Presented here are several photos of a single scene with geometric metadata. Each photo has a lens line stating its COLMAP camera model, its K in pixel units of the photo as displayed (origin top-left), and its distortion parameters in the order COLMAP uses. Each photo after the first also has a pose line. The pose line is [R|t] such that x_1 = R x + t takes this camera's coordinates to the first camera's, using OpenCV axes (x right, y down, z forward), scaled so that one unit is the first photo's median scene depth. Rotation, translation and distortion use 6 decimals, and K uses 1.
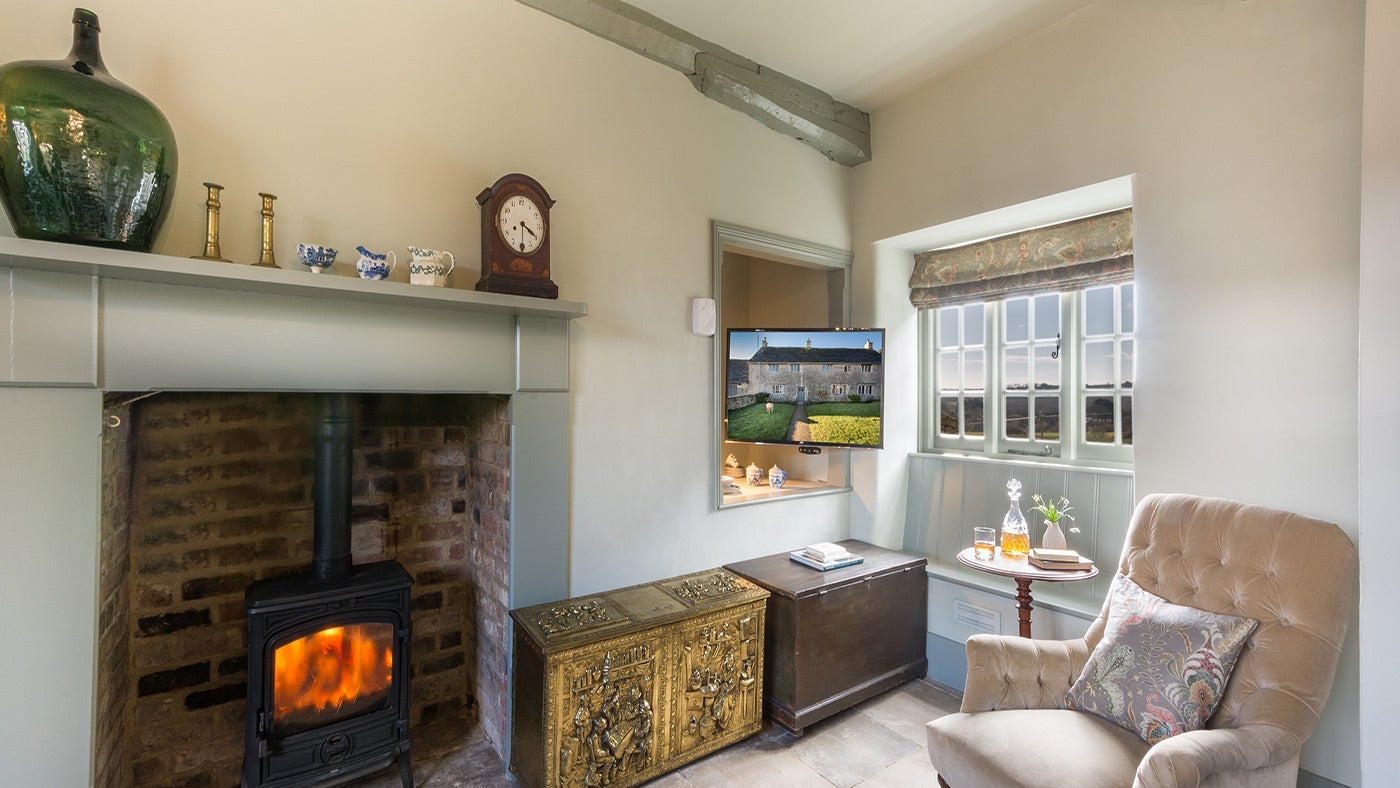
lens RADIAL K [[629.6, 0, 700.0], [0, 629.6, 394.0], [0, 0, 1]] dist [-0.000981, 0.000134]
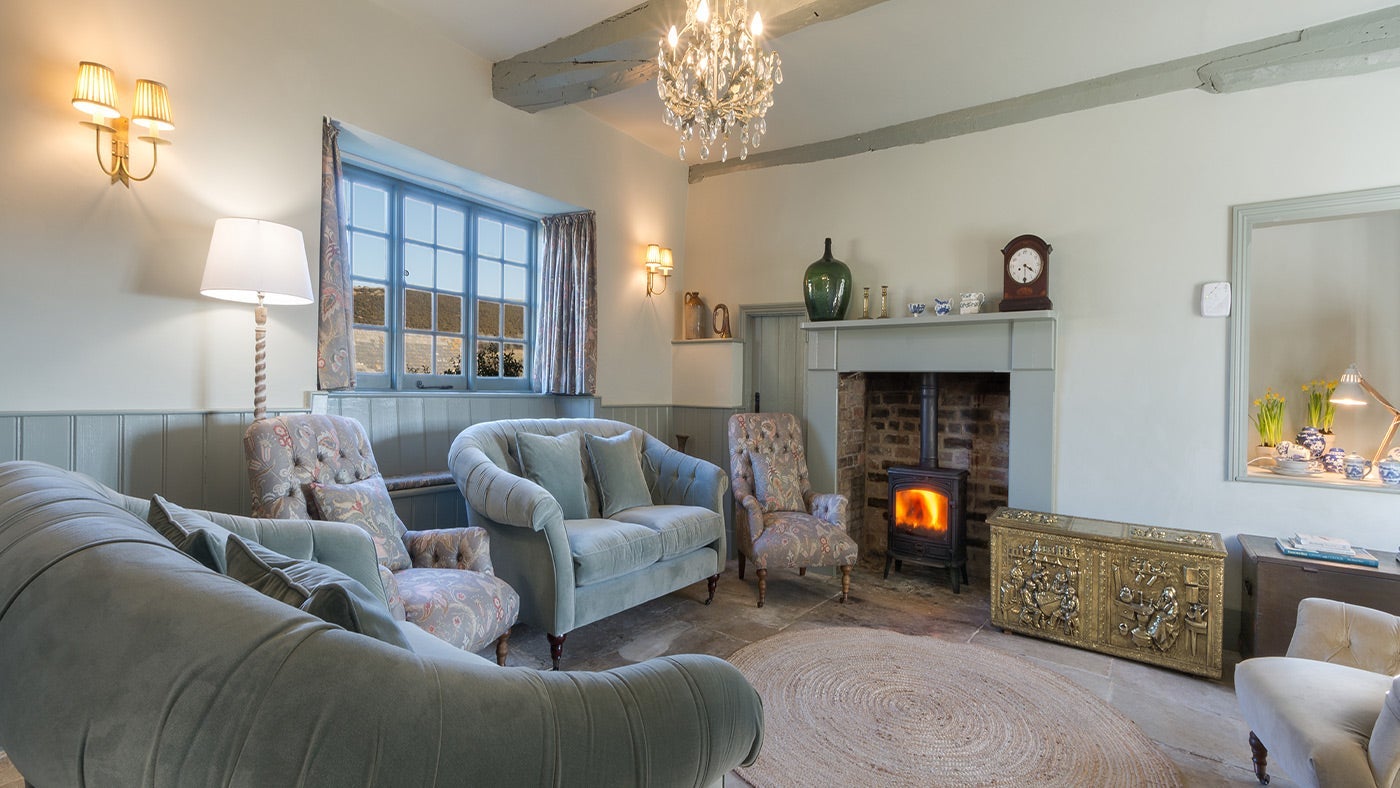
lens RADIAL K [[629.6, 0, 700.0], [0, 629.6, 394.0], [0, 0, 1]] dist [-0.000981, 0.000134]
pose [[0.244391, -0.002169, -0.969674, 1.075500], [-0.030909, 0.999472, -0.010026, 0.095037], [0.969184, 0.032422, 0.244194, -0.165150]]
